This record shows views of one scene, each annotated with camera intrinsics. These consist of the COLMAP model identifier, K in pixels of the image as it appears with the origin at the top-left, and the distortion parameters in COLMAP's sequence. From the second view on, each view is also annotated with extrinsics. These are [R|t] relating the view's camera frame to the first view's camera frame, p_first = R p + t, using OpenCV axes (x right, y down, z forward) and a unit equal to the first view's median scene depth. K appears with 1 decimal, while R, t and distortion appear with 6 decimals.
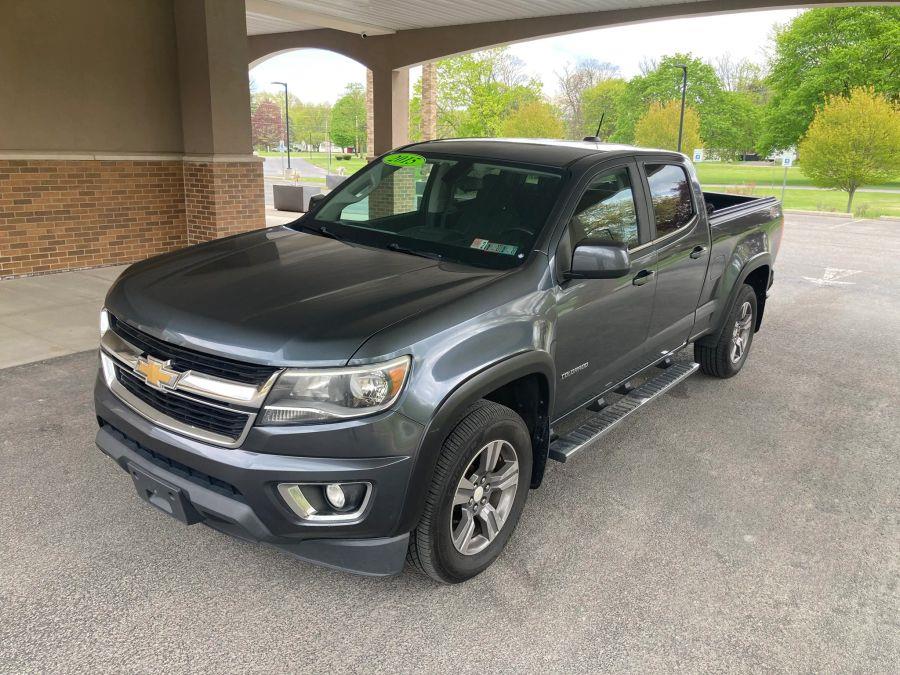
lens RADIAL K [[743.7, 0, 455.3], [0, 743.7, 343.6], [0, 0, 1]] dist [0.012285, -0.008275]
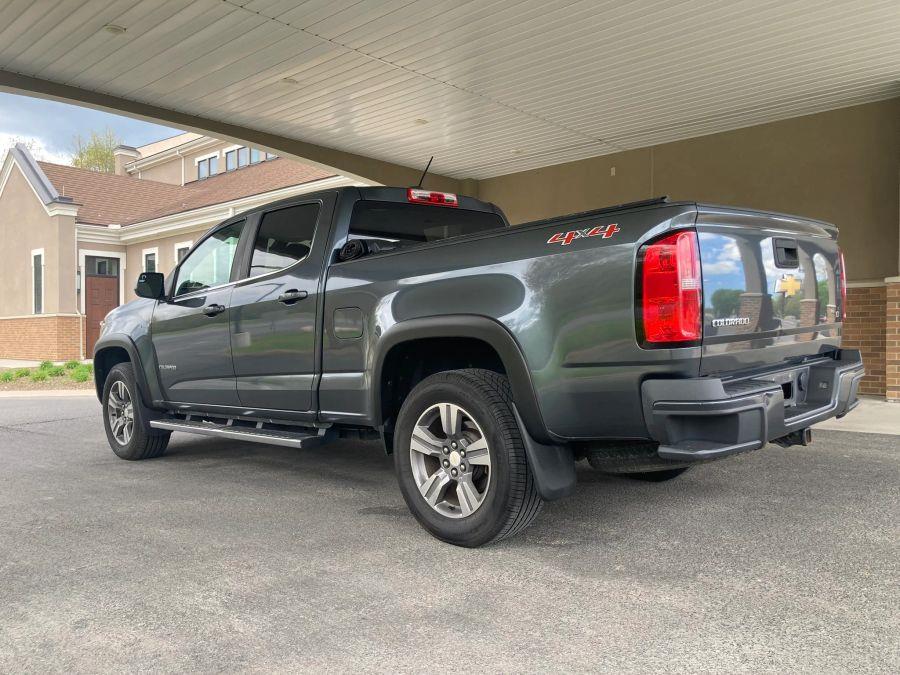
lens RADIAL K [[738.9, 0, 453.7], [0, 738.9, 342.4], [0, 0, 1]] dist [0.021848, -0.011120]
pose [[-0.142709, -0.018458, -0.989593, 1.624100], [-0.254290, 0.966948, 0.018636, -0.193667], [0.956541, 0.254303, -0.142686, 1.869838]]
